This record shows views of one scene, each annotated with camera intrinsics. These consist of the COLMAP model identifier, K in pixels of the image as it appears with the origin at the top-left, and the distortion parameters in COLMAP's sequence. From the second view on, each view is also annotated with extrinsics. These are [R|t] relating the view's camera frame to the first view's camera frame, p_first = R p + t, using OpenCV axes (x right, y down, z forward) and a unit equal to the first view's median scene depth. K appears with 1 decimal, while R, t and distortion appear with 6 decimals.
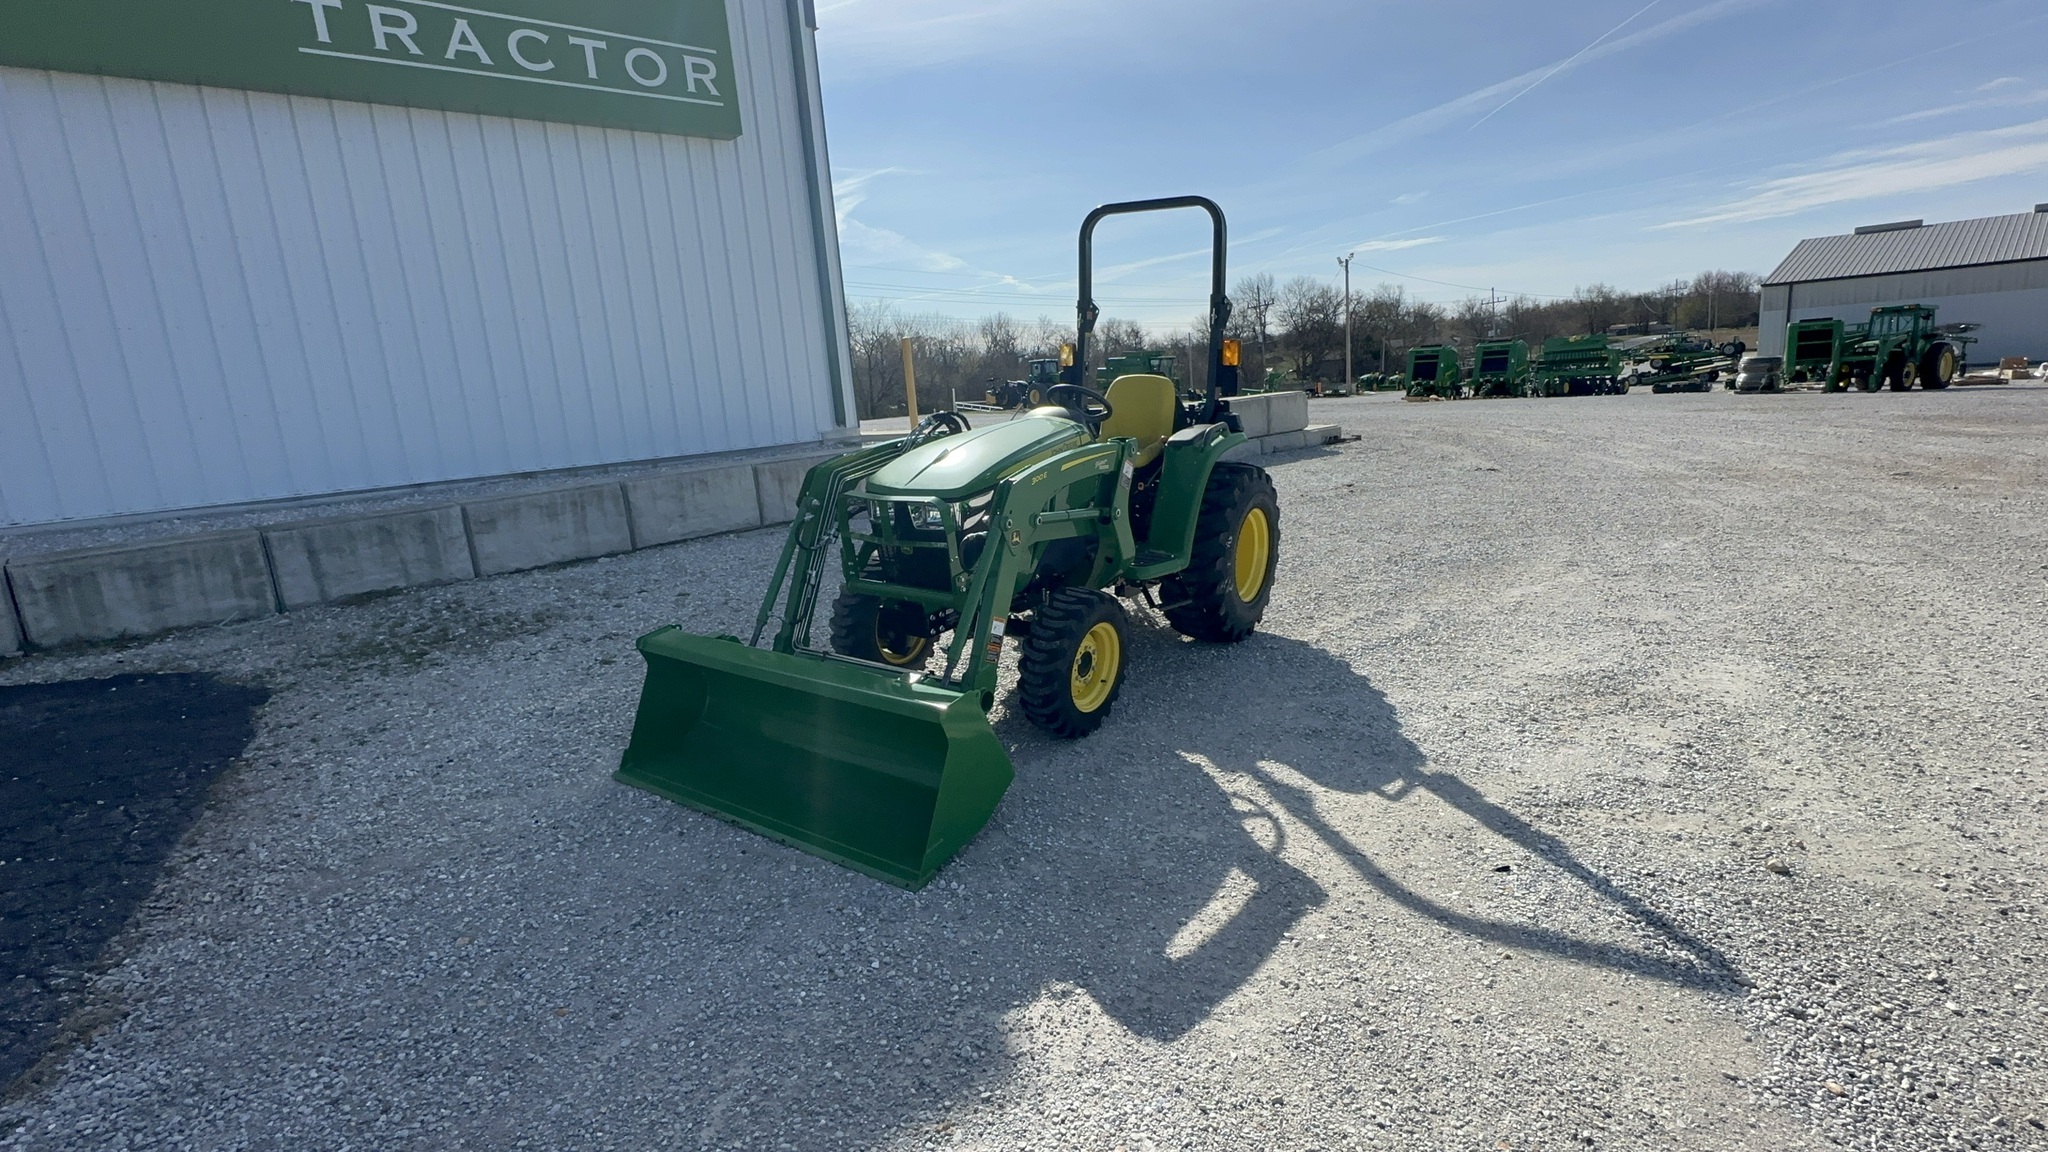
lens RADIAL K [[966.4, 0, 1023.1], [0, 966.4, 575.0], [0, 0, 1]] dist [-0.000791, 0.000038]
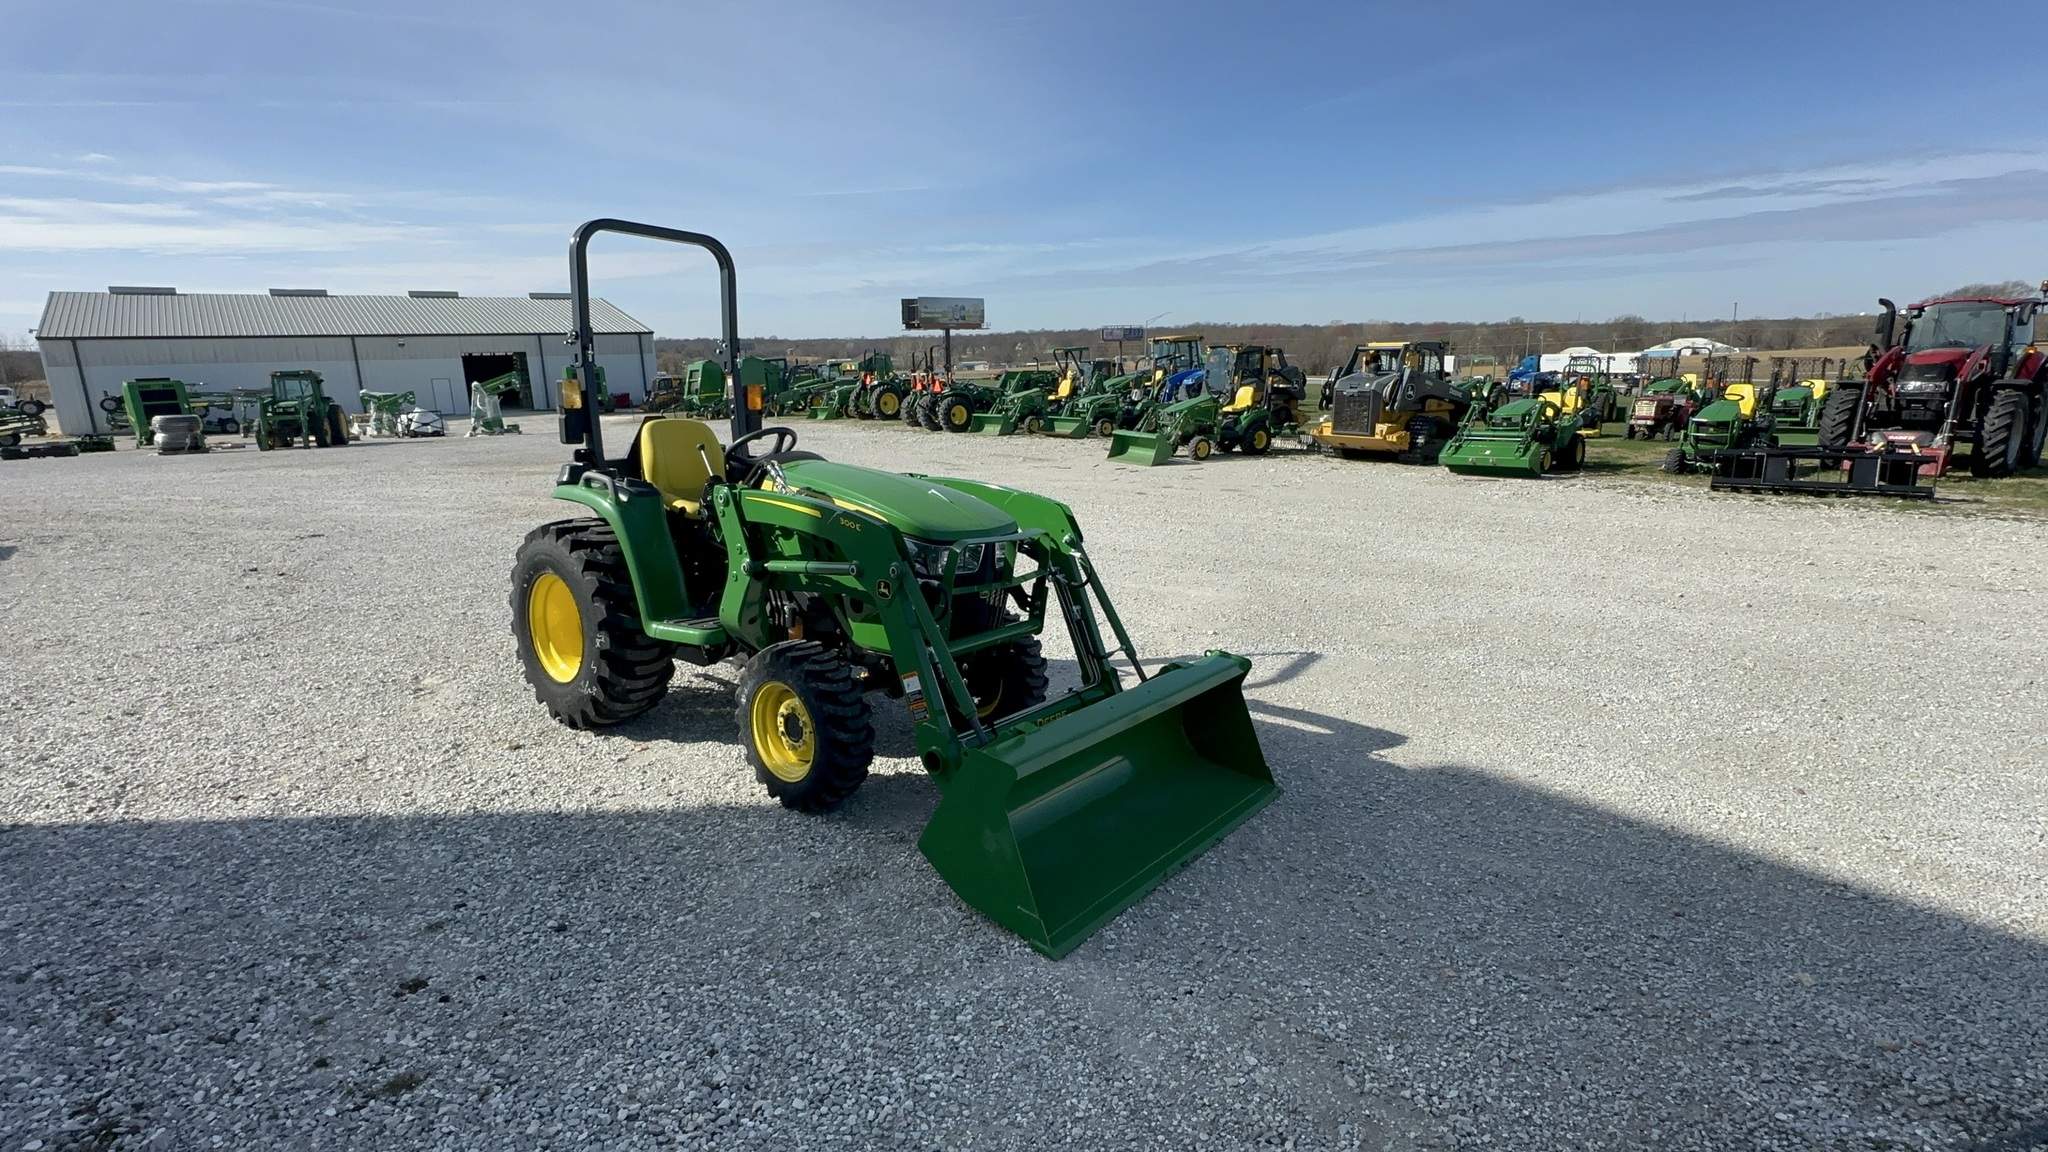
lens RADIAL K [[966.4, 0, 1022.9], [0, 966.4, 578.6], [0, 0, 1]] dist [-0.000791, 0.000038]
pose [[0.075876, -0.158090, 0.984505, -0.722827], [0.215750, 0.966564, 0.138582, -0.112538], [-0.973496, 0.201892, 0.107447, 0.590368]]
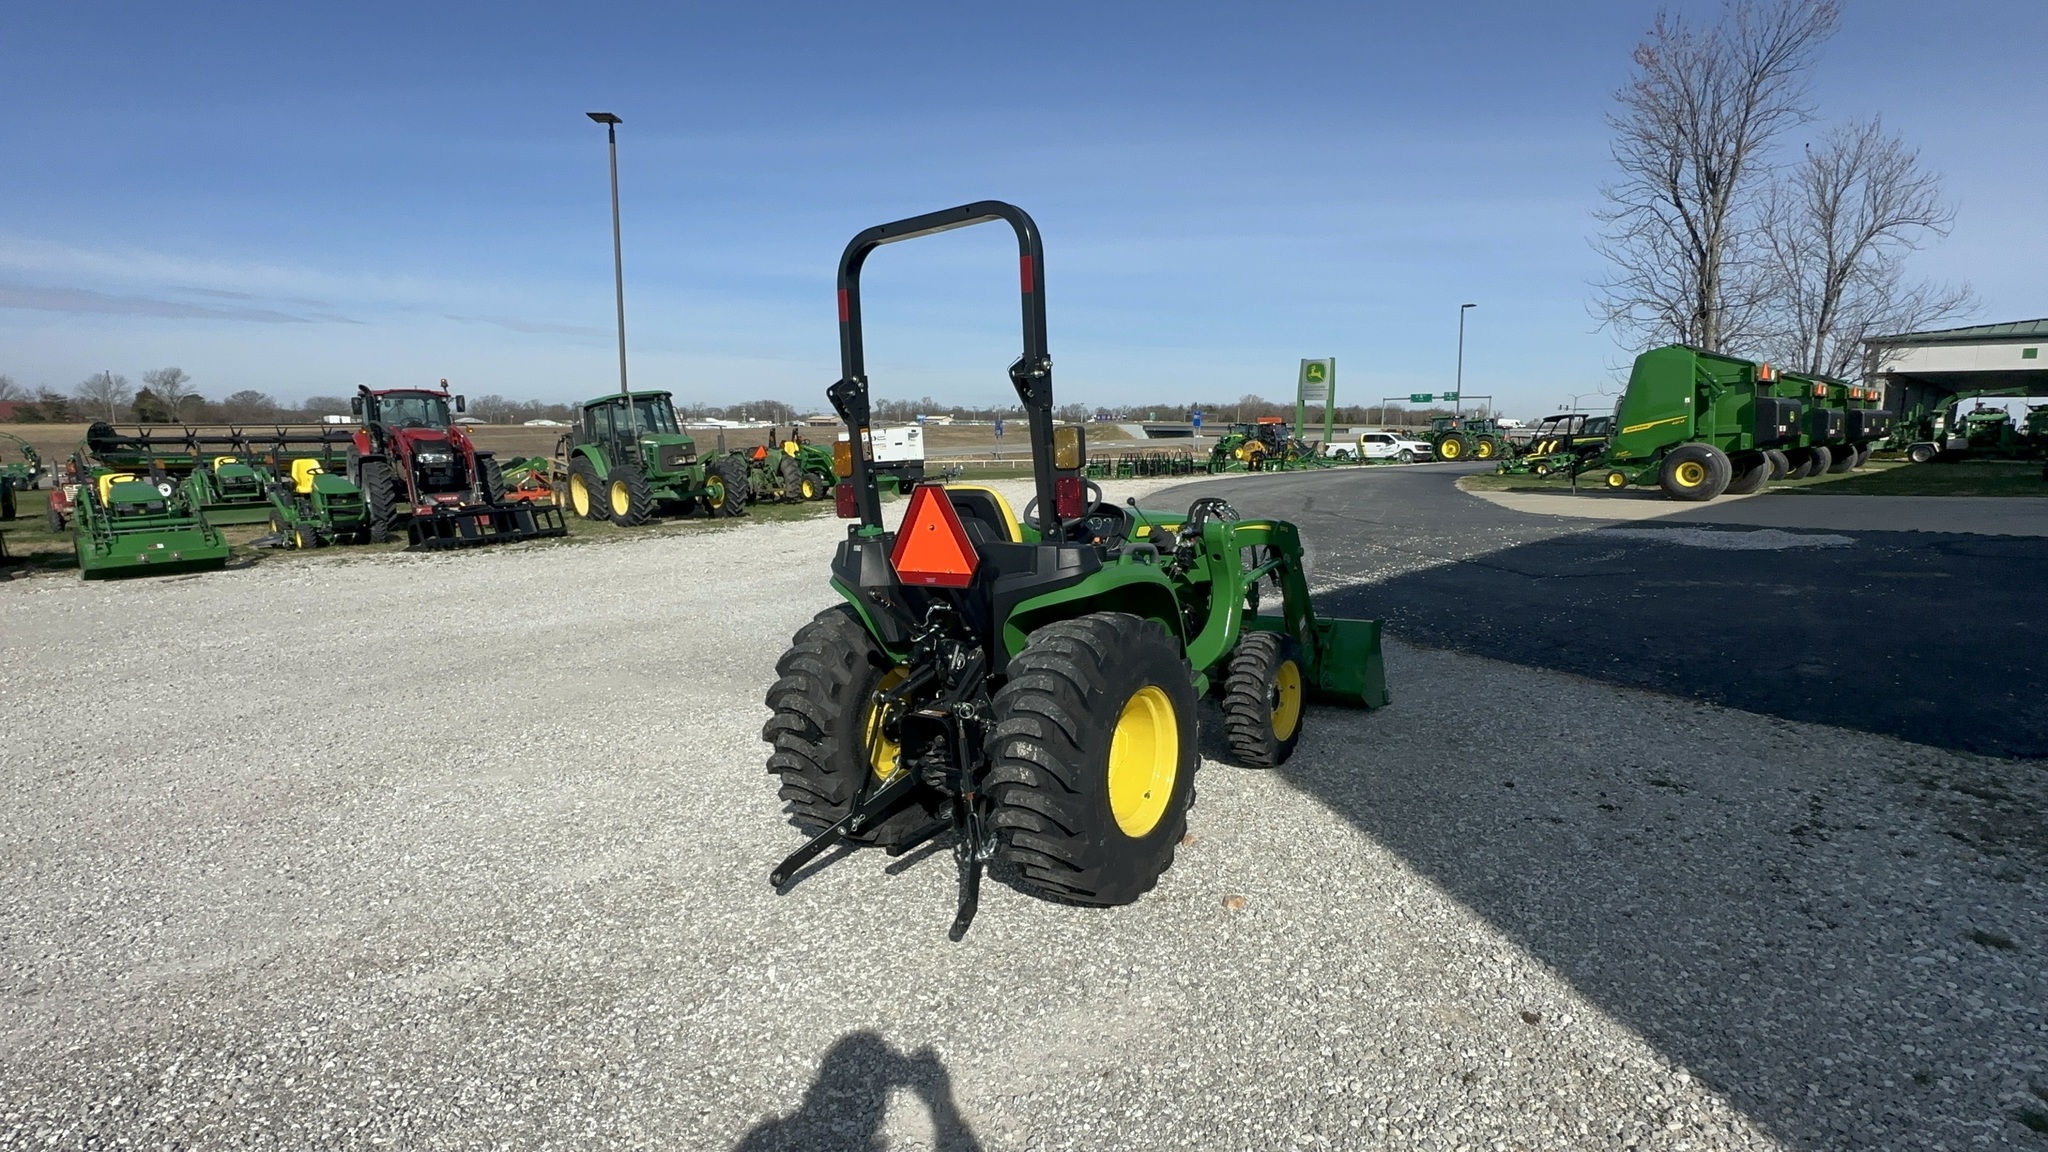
lens RADIAL K [[966.4, 0, 1022.7], [0, 966.4, 575.4], [0, 0, 1]] dist [-0.000791, 0.000038]
pose [[-0.997849, 0.060760, 0.024622, 0.065066], [0.065534, 0.934887, 0.348844, -0.355843], [-0.001823, 0.349707, -0.936857, 1.551952]]
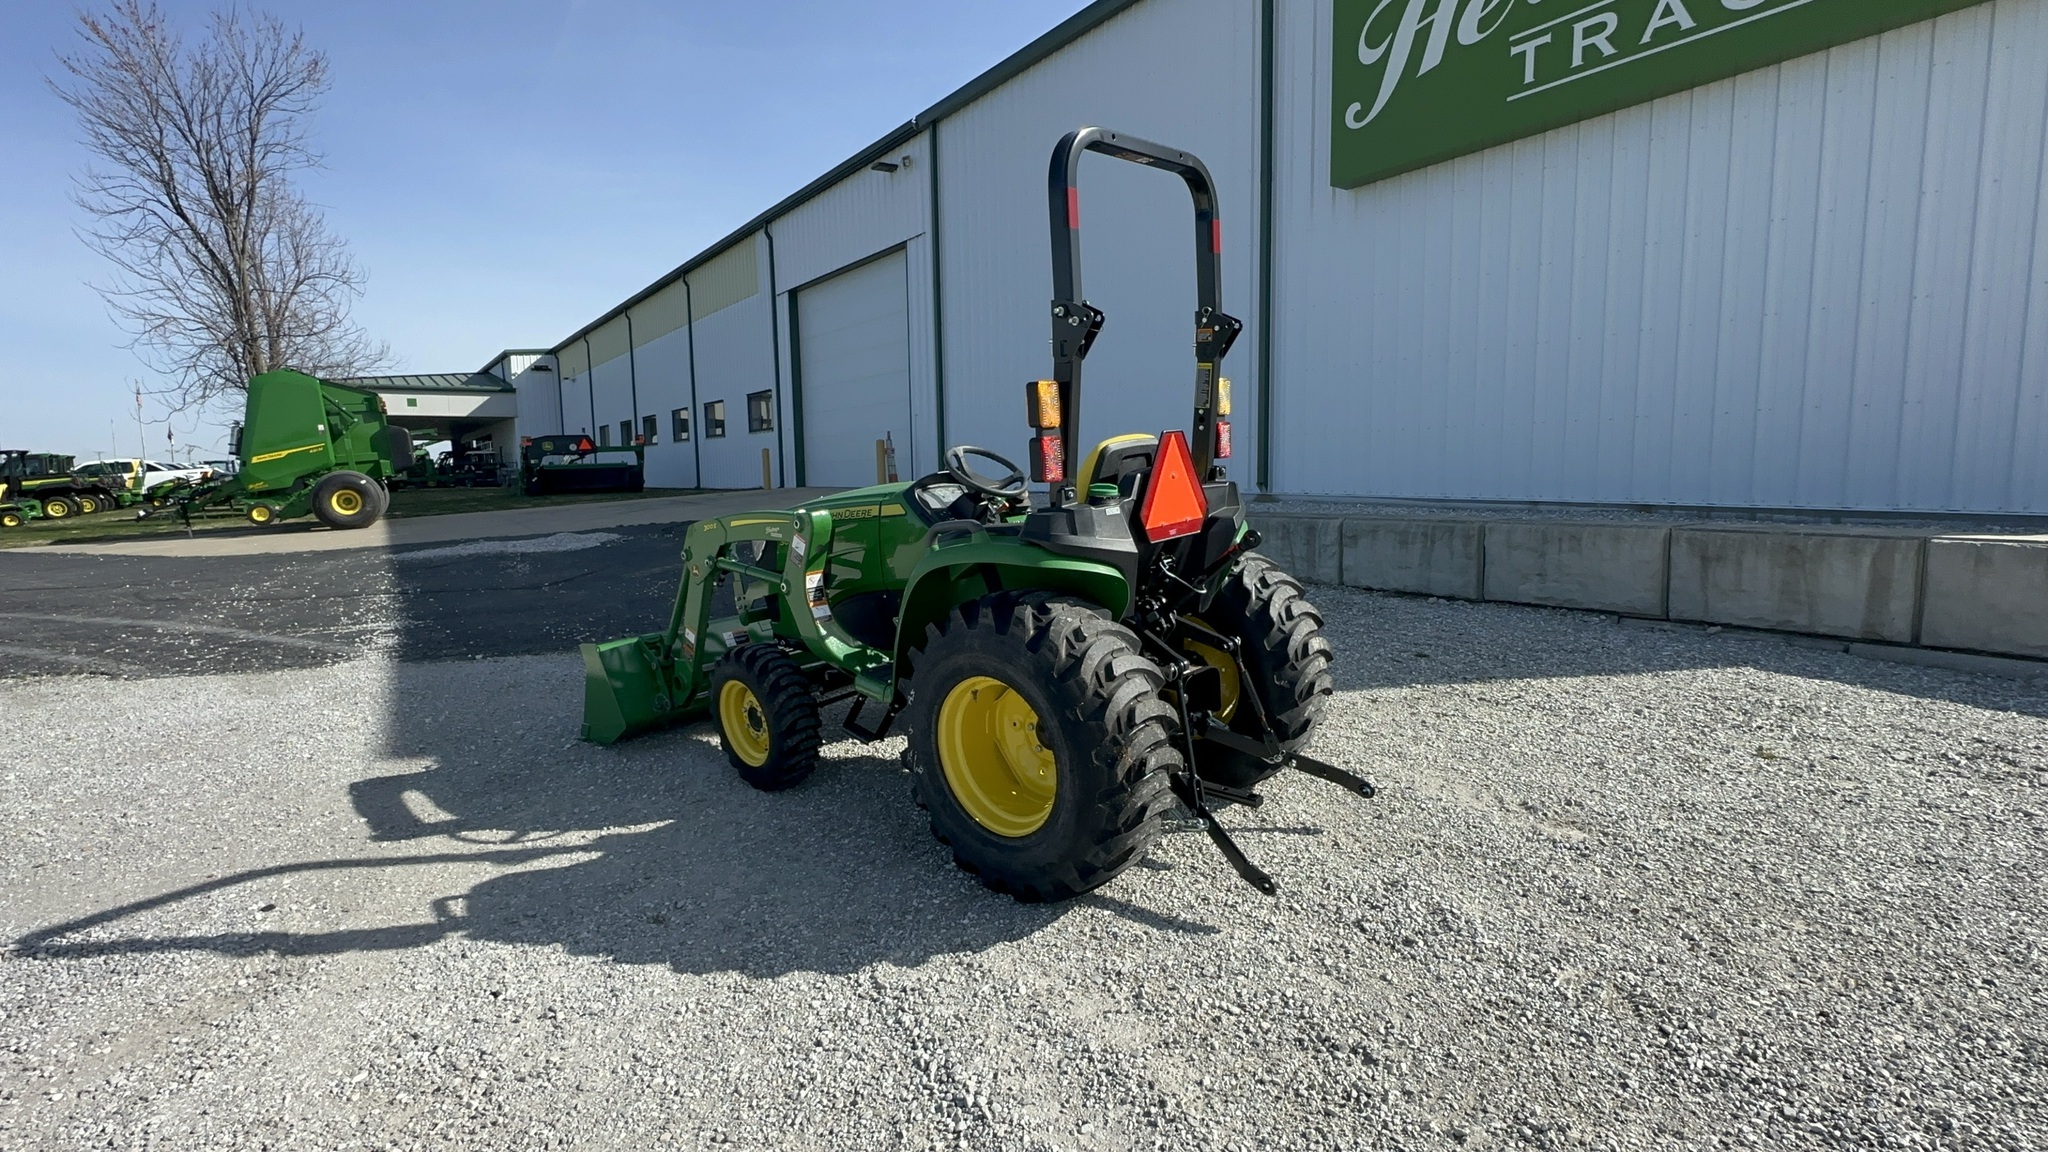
lens RADIAL K [[966.4, 0, 1022.6], [0, 966.4, 575.3], [0, 0, 1]] dist [-0.000791, 0.000038]
pose [[-0.138590, 0.188381, -0.972268, 0.708034], [-0.172212, 0.962201, 0.210978, -0.227604], [0.975262, 0.196676, -0.100910, 0.966205]]
